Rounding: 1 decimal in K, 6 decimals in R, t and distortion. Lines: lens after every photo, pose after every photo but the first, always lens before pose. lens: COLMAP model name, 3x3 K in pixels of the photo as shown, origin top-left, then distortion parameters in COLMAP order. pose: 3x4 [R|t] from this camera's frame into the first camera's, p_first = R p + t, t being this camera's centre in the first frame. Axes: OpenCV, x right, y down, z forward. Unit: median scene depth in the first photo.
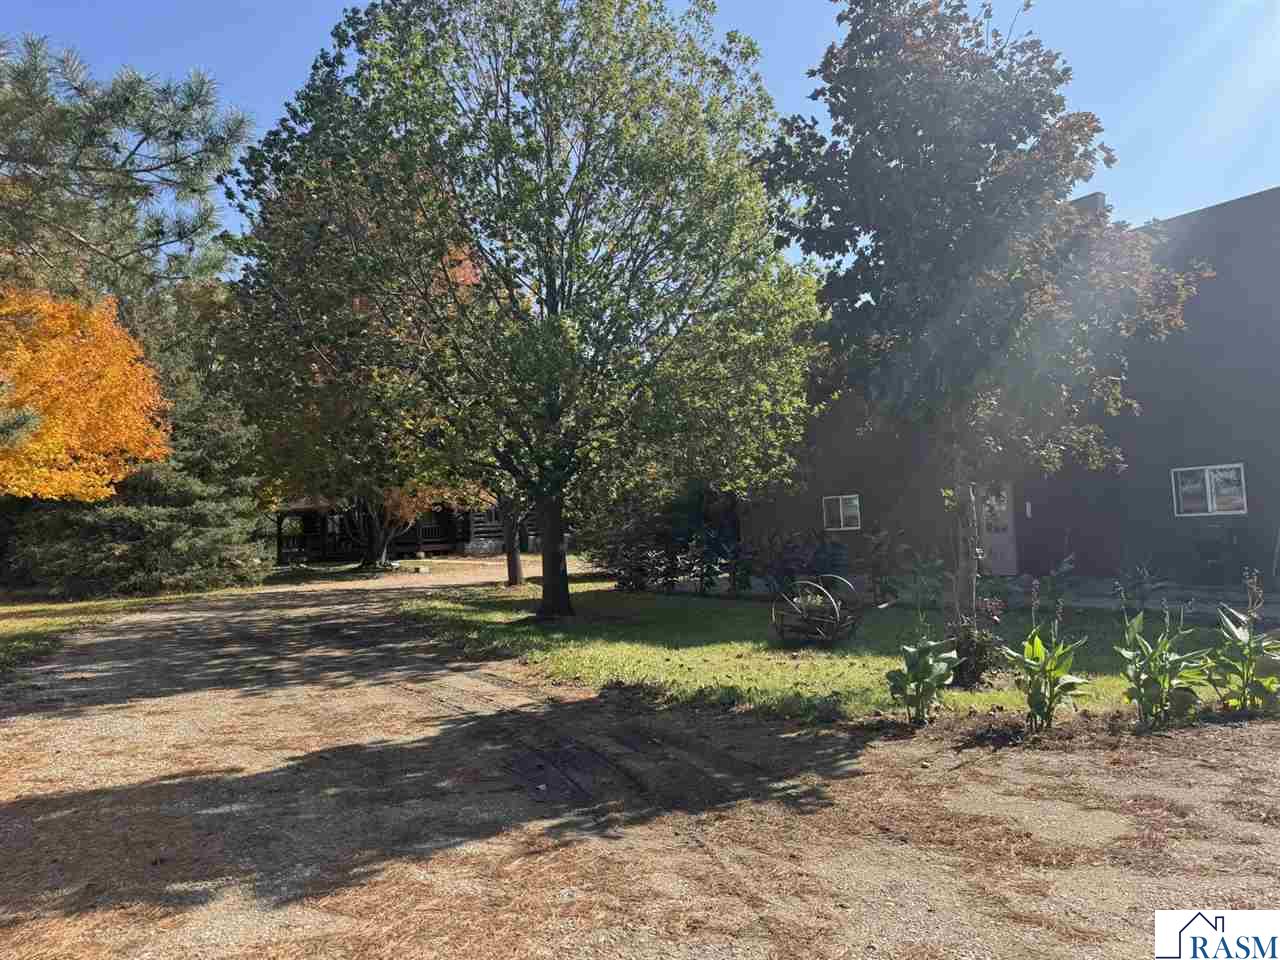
lens RADIAL K [[883.7, 0, 642.8], [0, 883.7, 486.3], [0, 0, 1]] dist [0.101051, -0.142697]
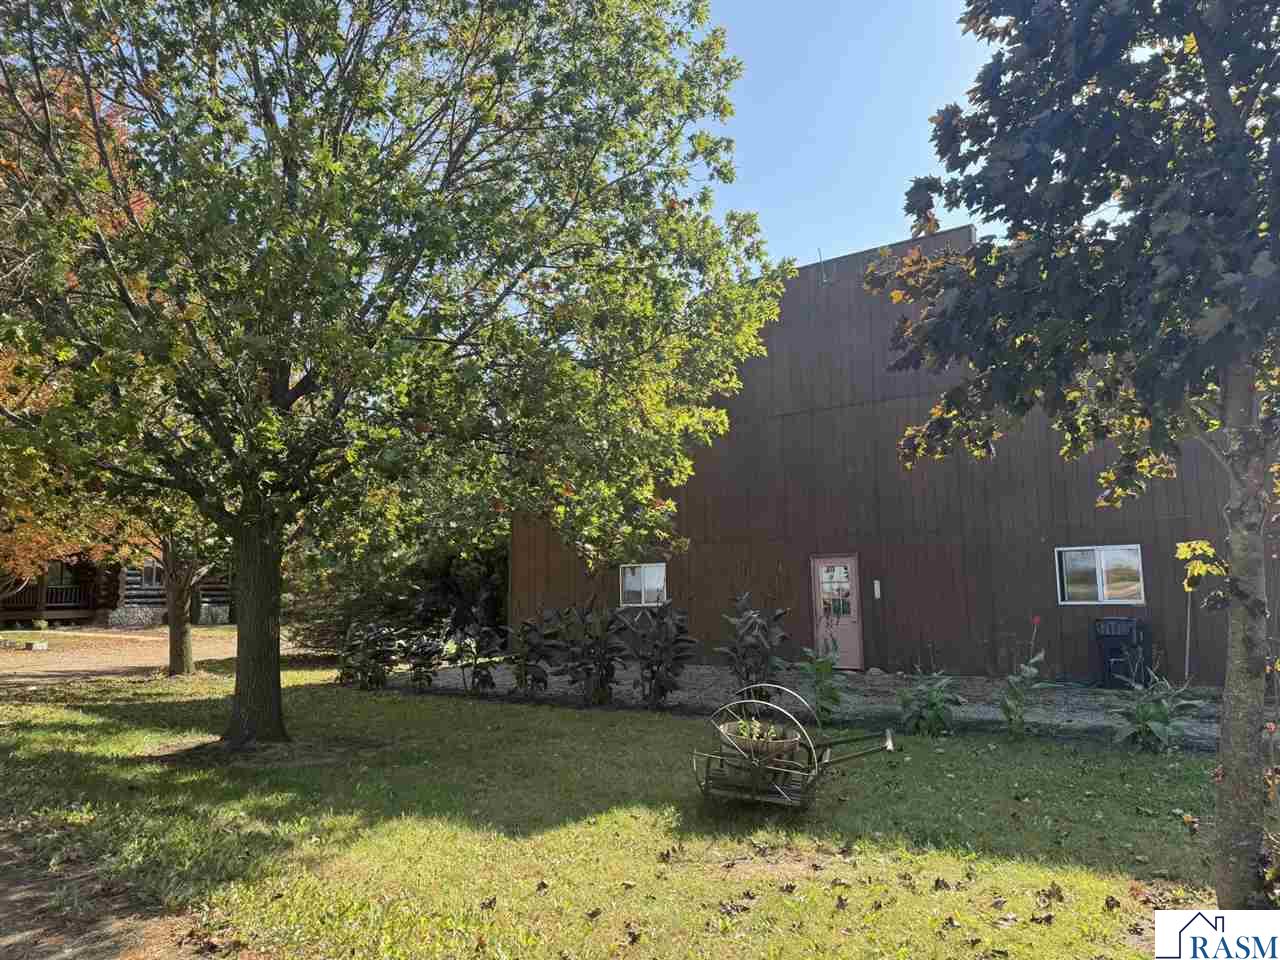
lens RADIAL K [[883.7, 0, 642.8], [0, 883.7, 486.3], [0, 0, 1]] dist [0.101051, -0.142697]
pose [[0.946158, 0.071606, 0.315687, -0.033379], [-0.045773, 0.995023, -0.088509, 0.010185], [-0.320454, 0.069294, 0.944726, 0.206538]]
